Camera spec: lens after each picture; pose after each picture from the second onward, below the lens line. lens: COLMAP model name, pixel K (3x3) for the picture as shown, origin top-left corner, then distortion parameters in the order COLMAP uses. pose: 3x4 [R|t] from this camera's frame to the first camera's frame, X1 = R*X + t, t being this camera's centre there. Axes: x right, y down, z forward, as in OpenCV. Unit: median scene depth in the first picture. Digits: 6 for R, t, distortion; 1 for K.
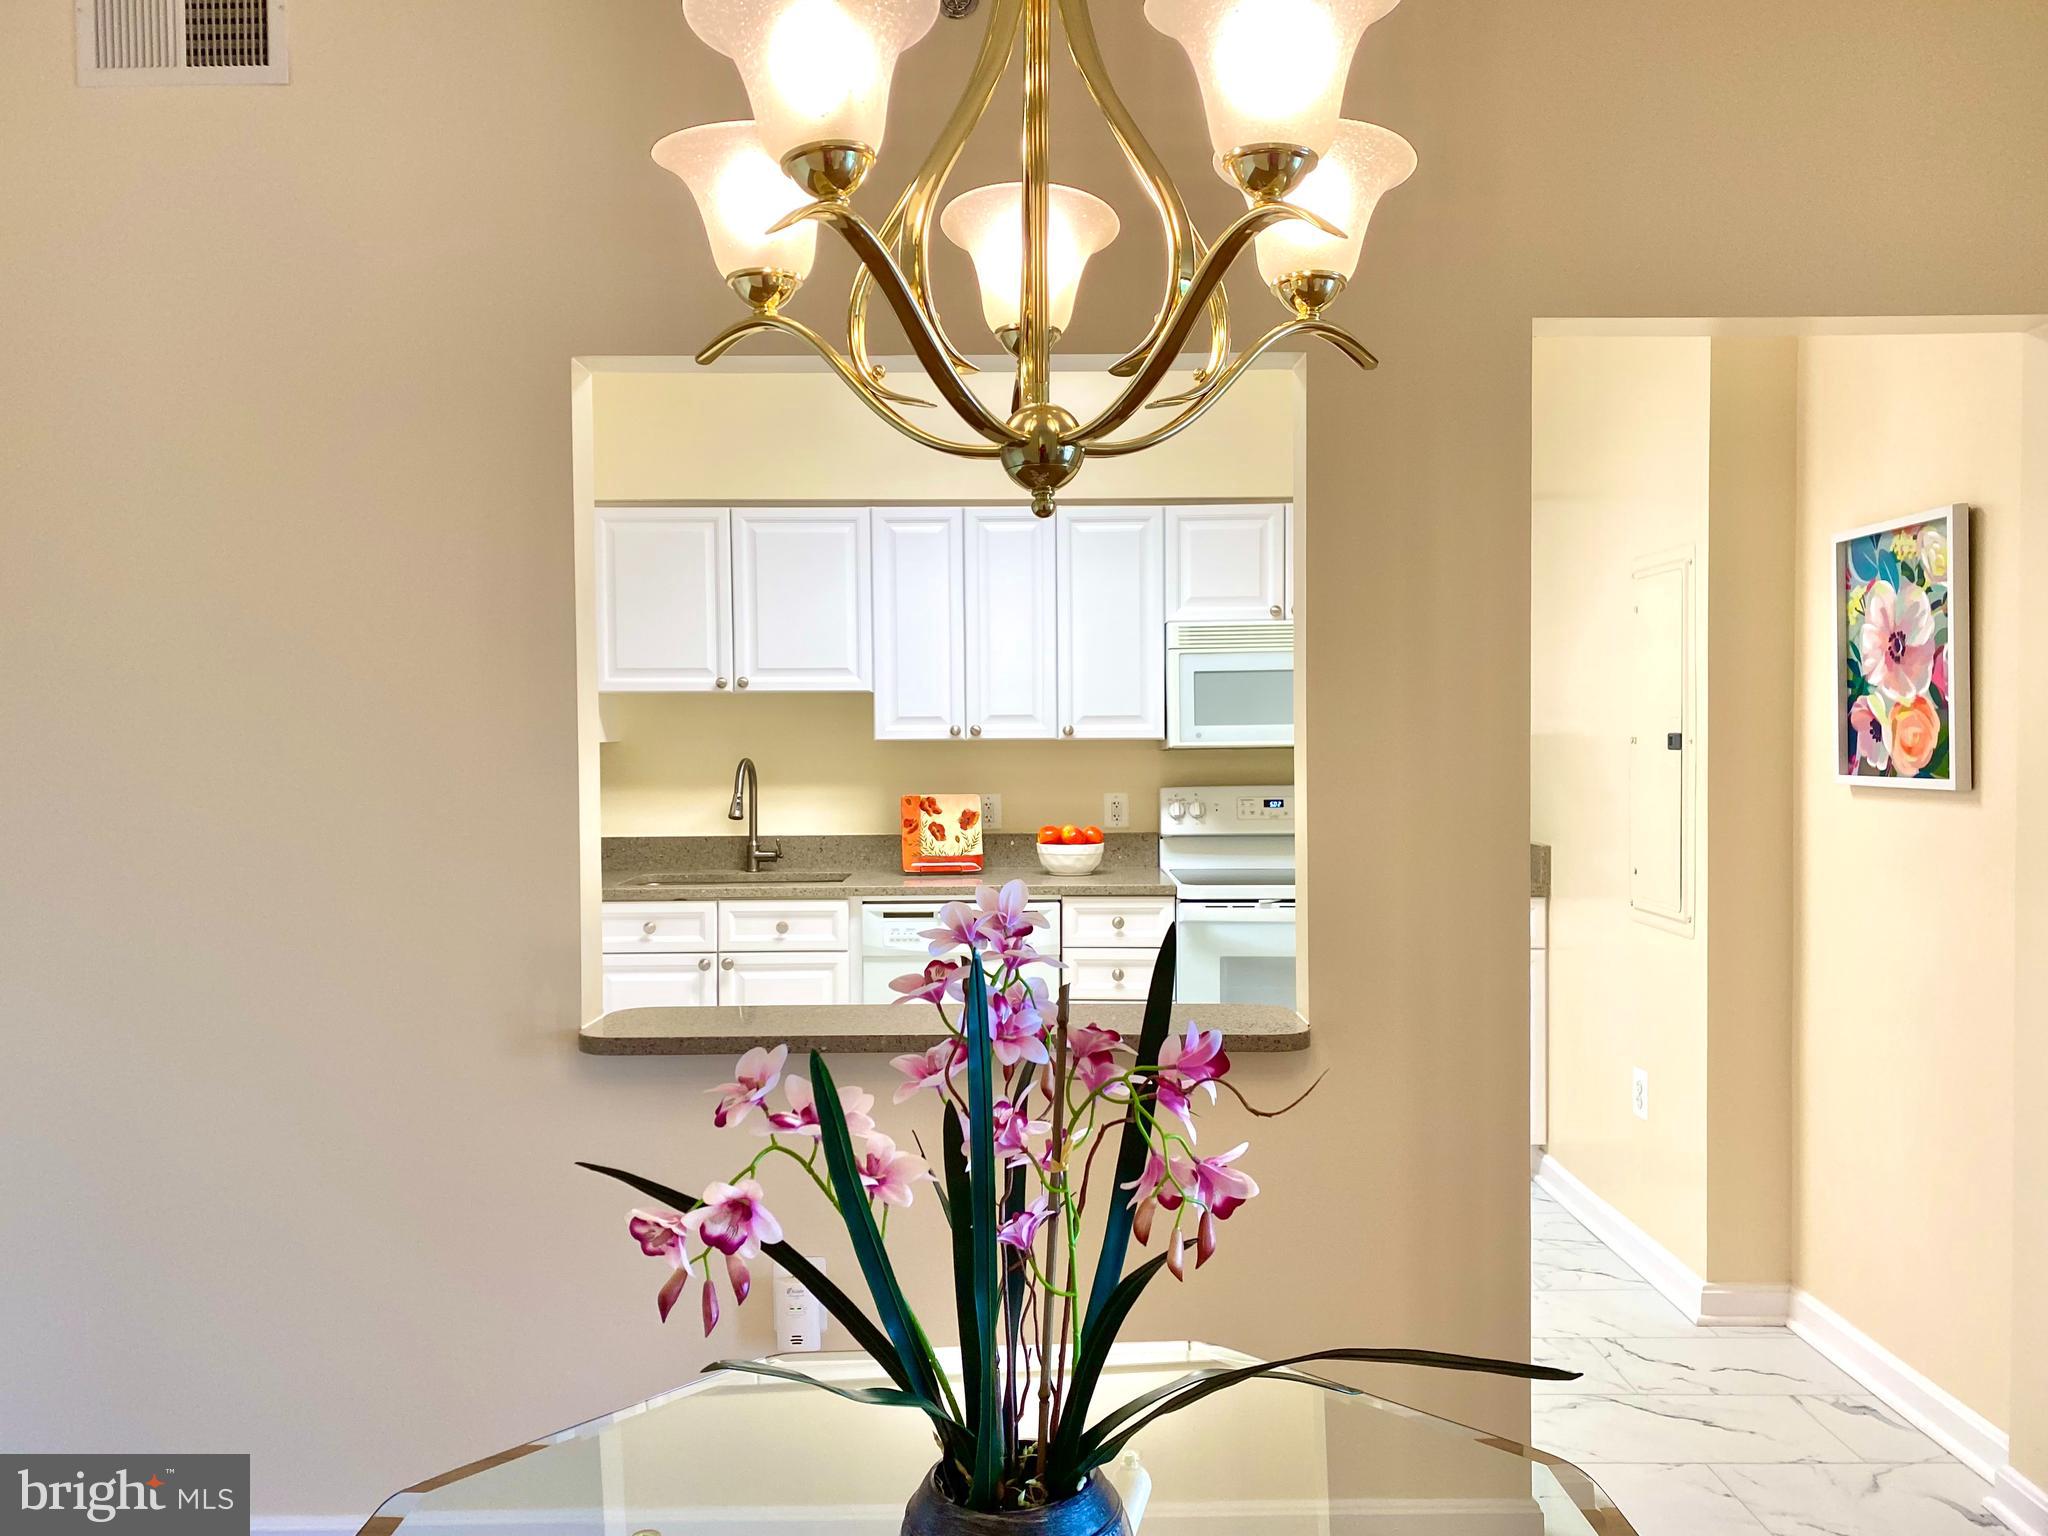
lens RADIAL K [[1556.5, 0, 1031.2], [0, 1556.5, 759.4], [0, 0, 1]] dist [0.049624, -0.033332]
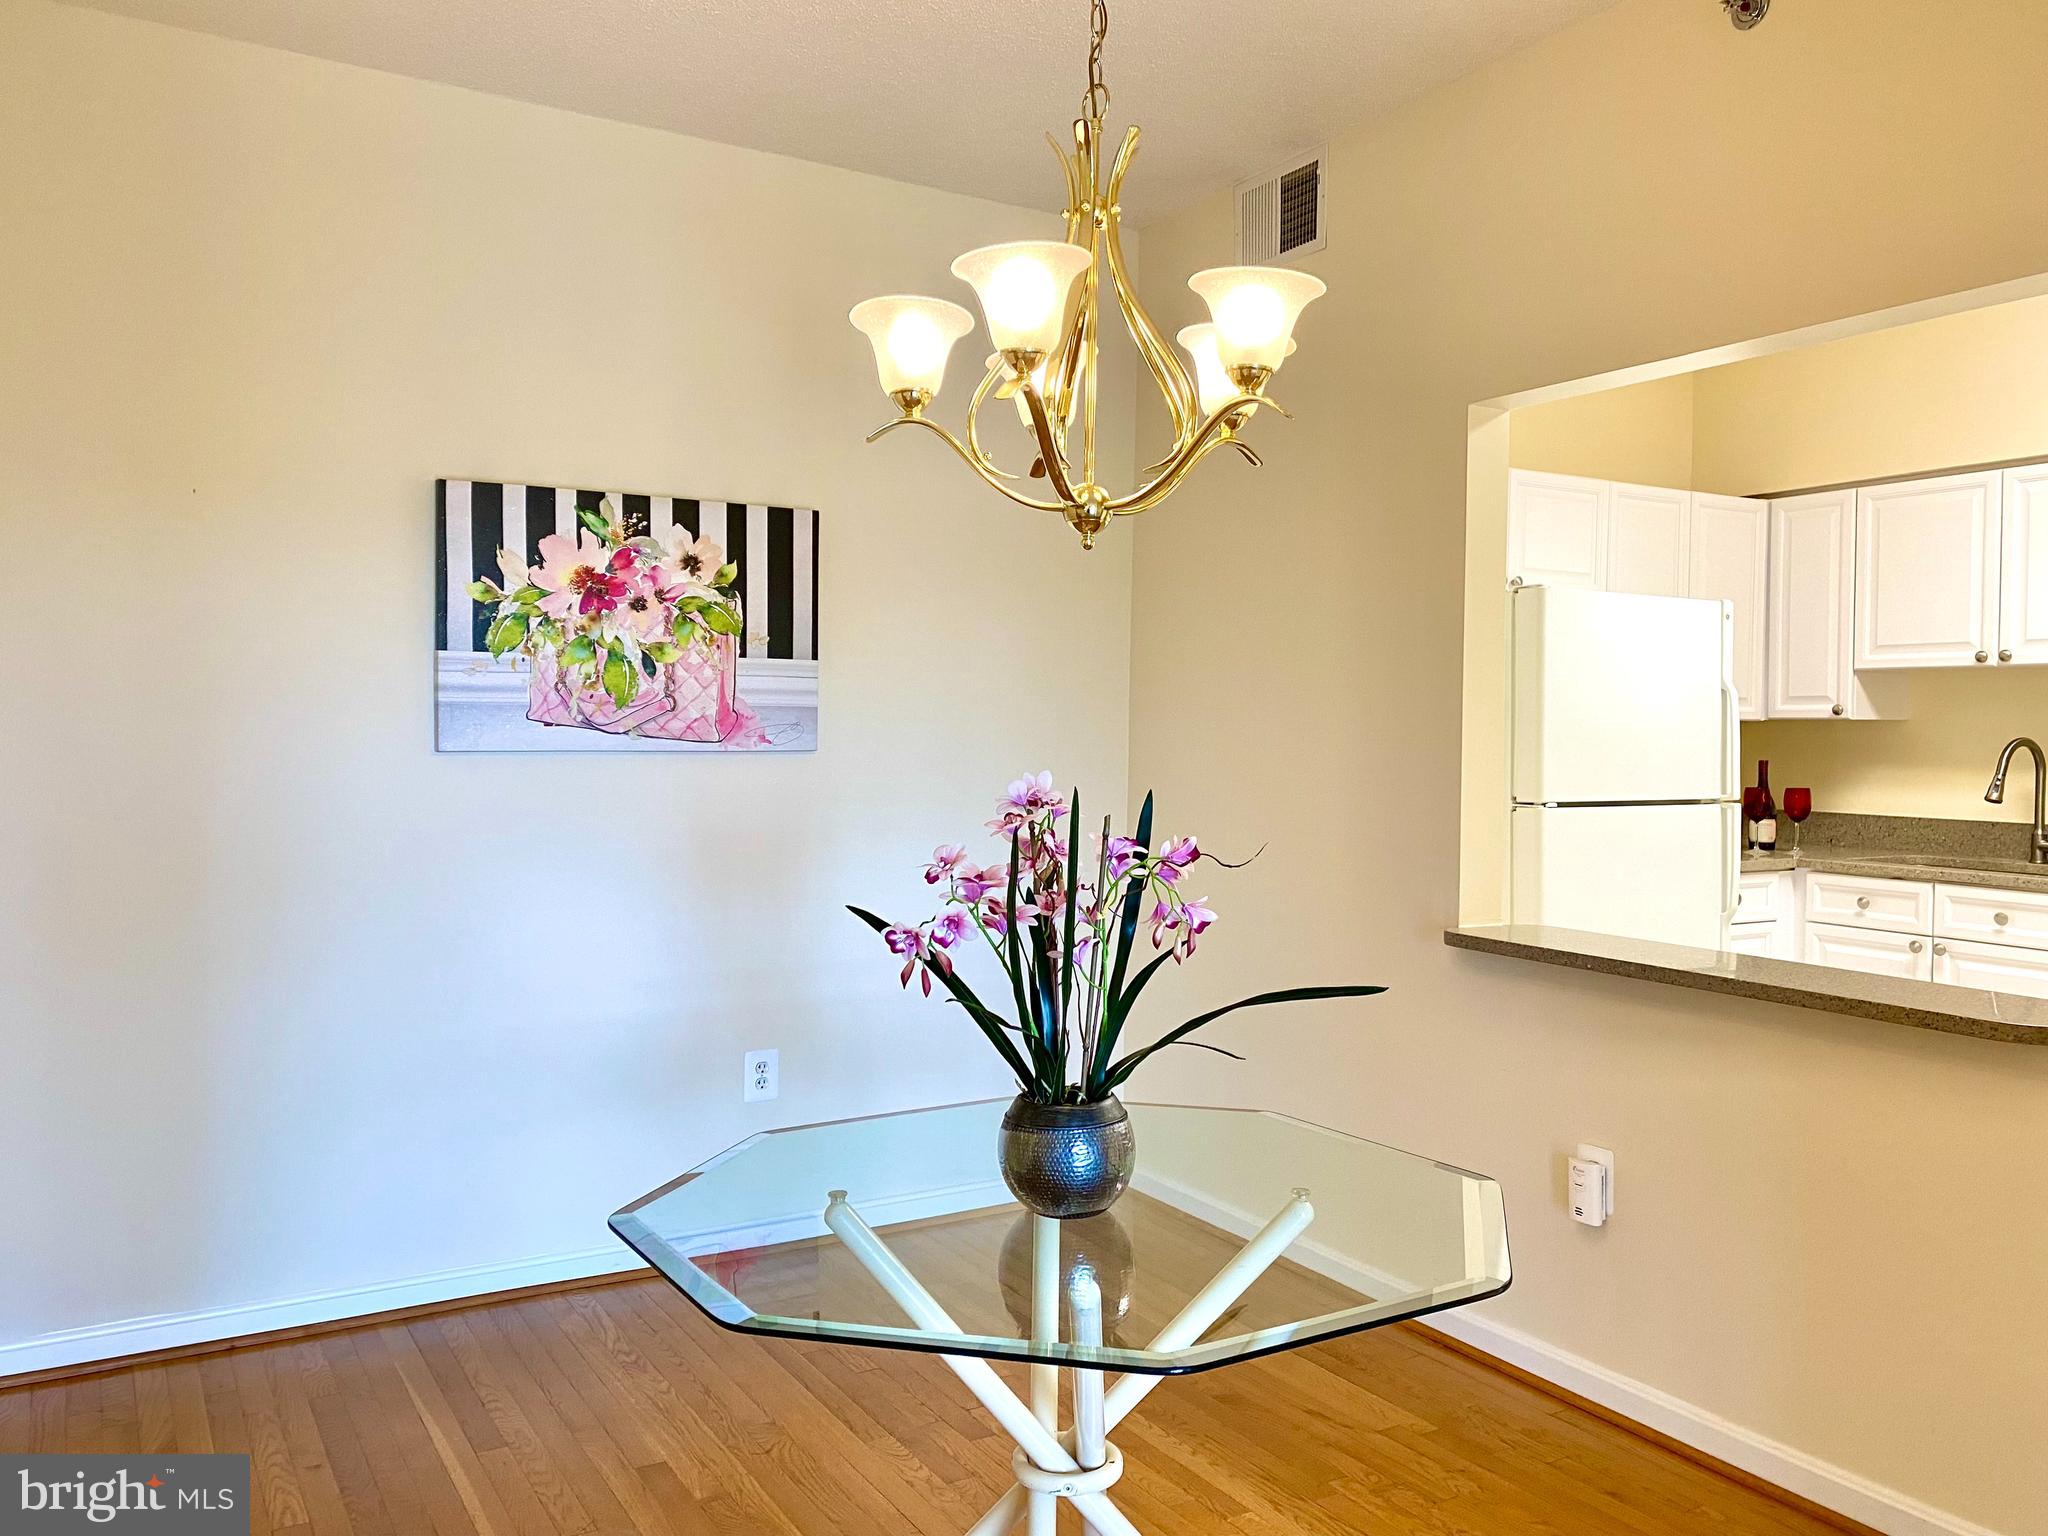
lens RADIAL K [[1556.5, 0, 1031.2], [0, 1556.5, 759.4], [0, 0, 1]] dist [0.049624, -0.033332]
pose [[0.508567, 0.030263, -0.860491, 0.327807], [-0.026478, 0.999459, 0.019502, 0.009411], [0.860615, 0.012866, 0.509093, 0.022306]]
